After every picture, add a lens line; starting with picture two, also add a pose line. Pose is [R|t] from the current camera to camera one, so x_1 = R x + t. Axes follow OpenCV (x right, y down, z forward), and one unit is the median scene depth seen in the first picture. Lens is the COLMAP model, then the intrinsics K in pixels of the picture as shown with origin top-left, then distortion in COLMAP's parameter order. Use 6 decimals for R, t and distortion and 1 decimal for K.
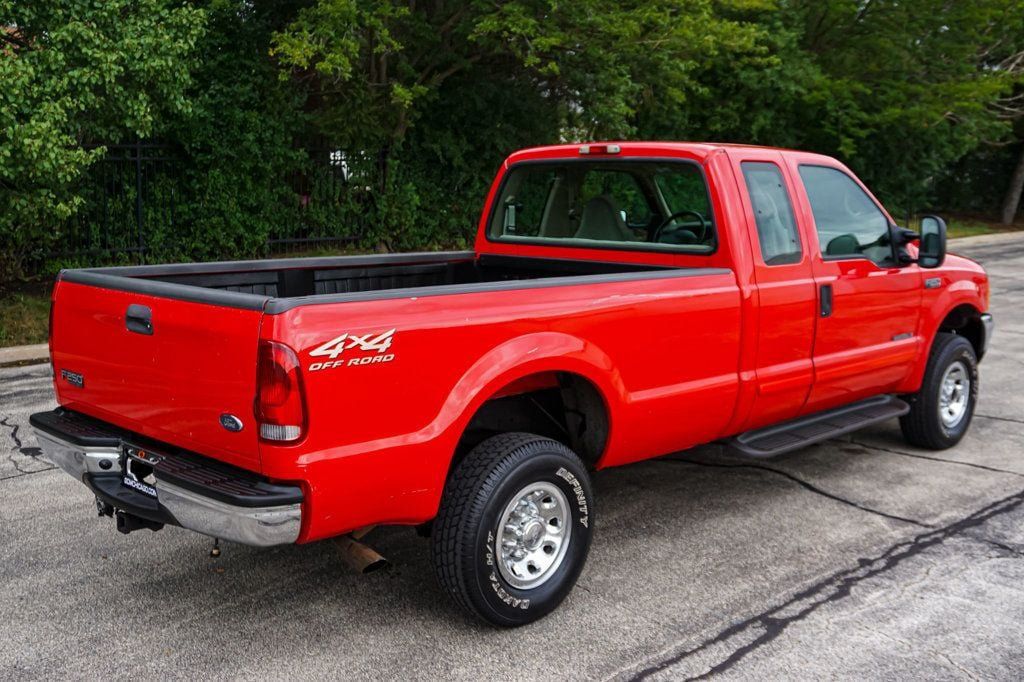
lens RADIAL K [[1077.7, 0, 514.8], [0, 1077.7, 343.7], [0, 0, 1]] dist [0.011163, 0.000000]
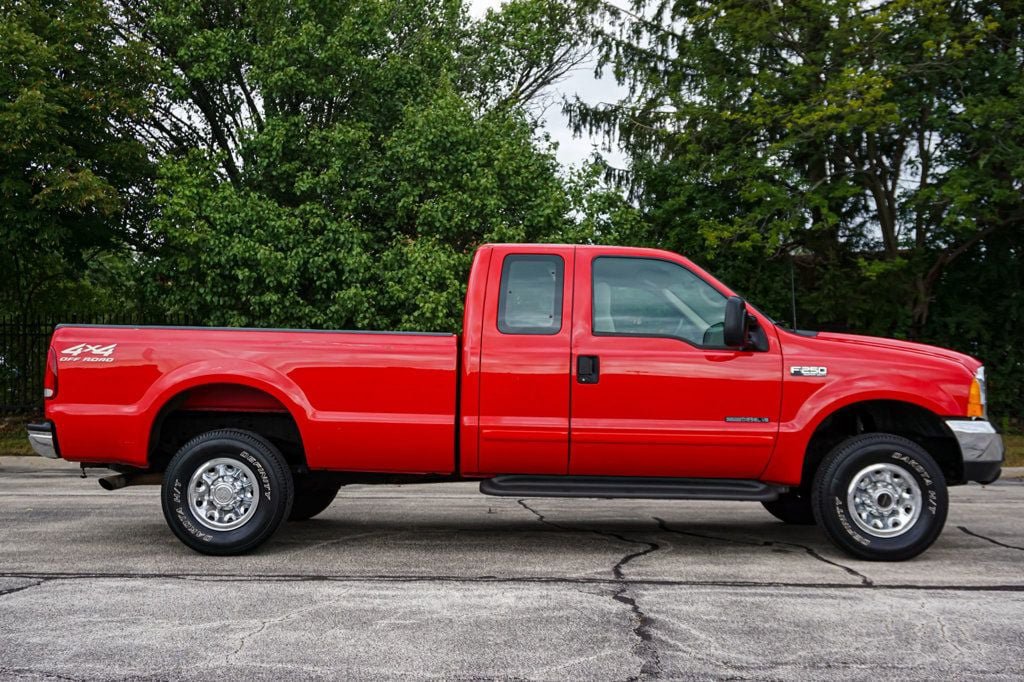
lens RADIAL K [[1077.7, 0, 515.1], [0, 1077.7, 324.9], [0, 0, 1]] dist [0.011163, 0.000000]
pose [[0.693943, -0.044183, -0.718673, 1.040954], [-0.119334, 0.977255, -0.175308, 0.121184], [0.710072, 0.207416, 0.672887, 0.170088]]
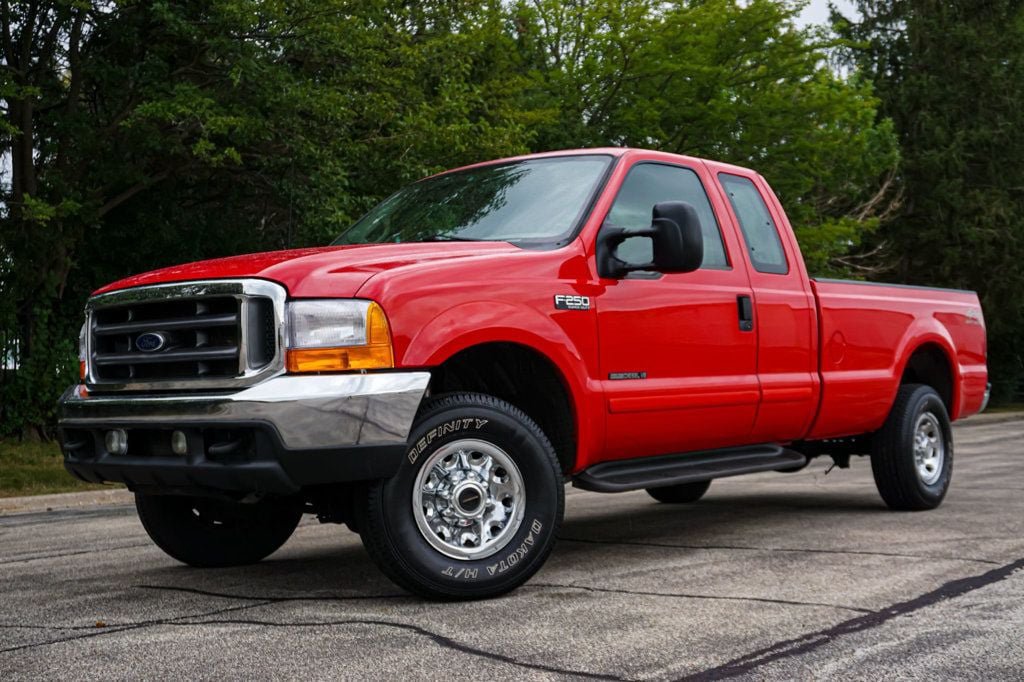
lens RADIAL K [[1260.1, 0, 502.3], [0, 1260.1, 346.3], [0, 0, 1]] dist [-0.001629, 0.000000]
pose [[0.992114, -0.025169, 0.122784, 0.255074], [0.050267, 0.977293, -0.205842, 0.129603], [-0.114815, 0.210391, 0.970852, 0.415902]]
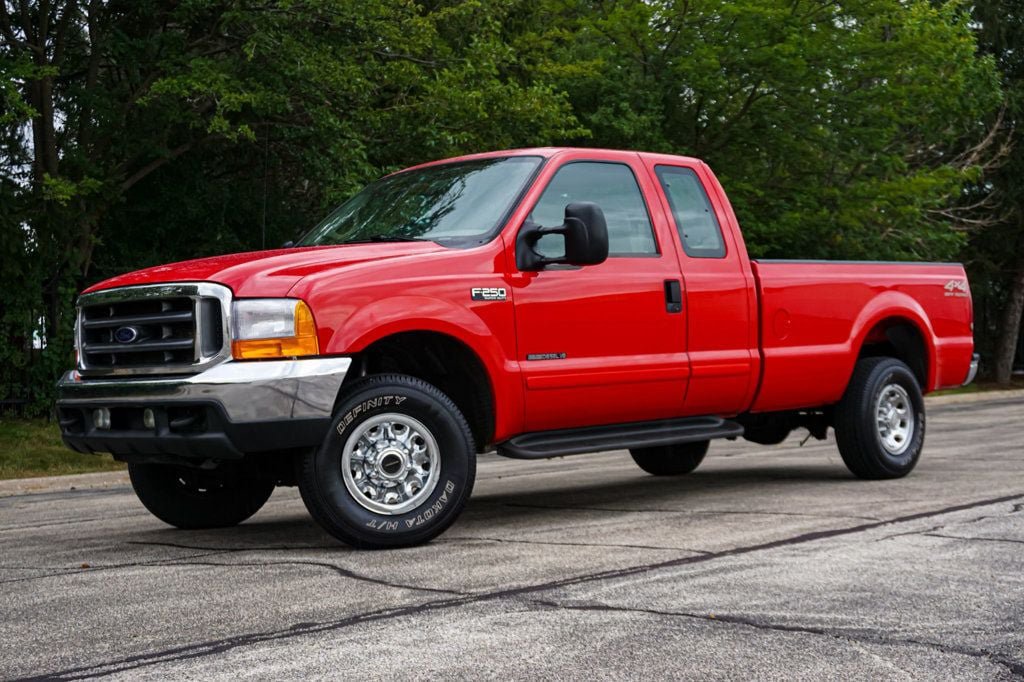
lens RADIAL K [[1474.5, 0, 502.2], [0, 1474.5, 343.7], [0, 0, 1]] dist [-0.000864, 0.000000]
pose [[0.998075, -0.041212, 0.046339, 0.364604], [0.049180, 0.981196, -0.186643, 0.180766], [-0.037776, 0.188563, 0.981334, 0.109191]]
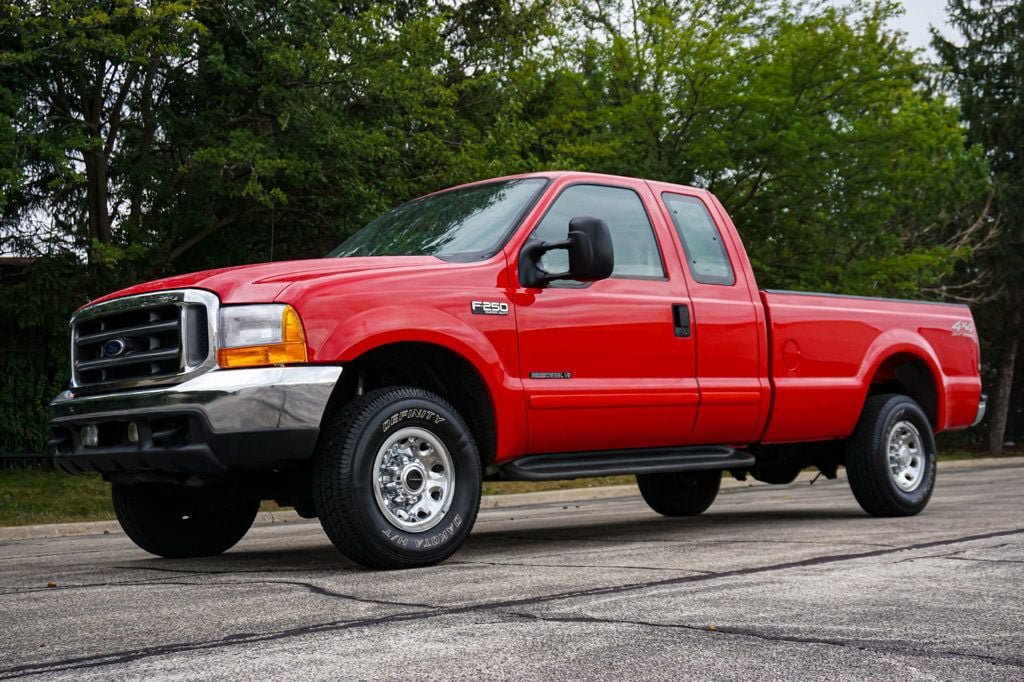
lens RADIAL K [[1316.0, 0, 511.3], [0, 1316.0, 348.5], [0, 0, 1]] dist [-0.003026, 0.000000]
pose [[0.998813, -0.038381, 0.030002, 0.394687], [0.044609, 0.968077, -0.246651, 0.203643], [-0.019577, 0.247696, 0.968640, 0.275382]]
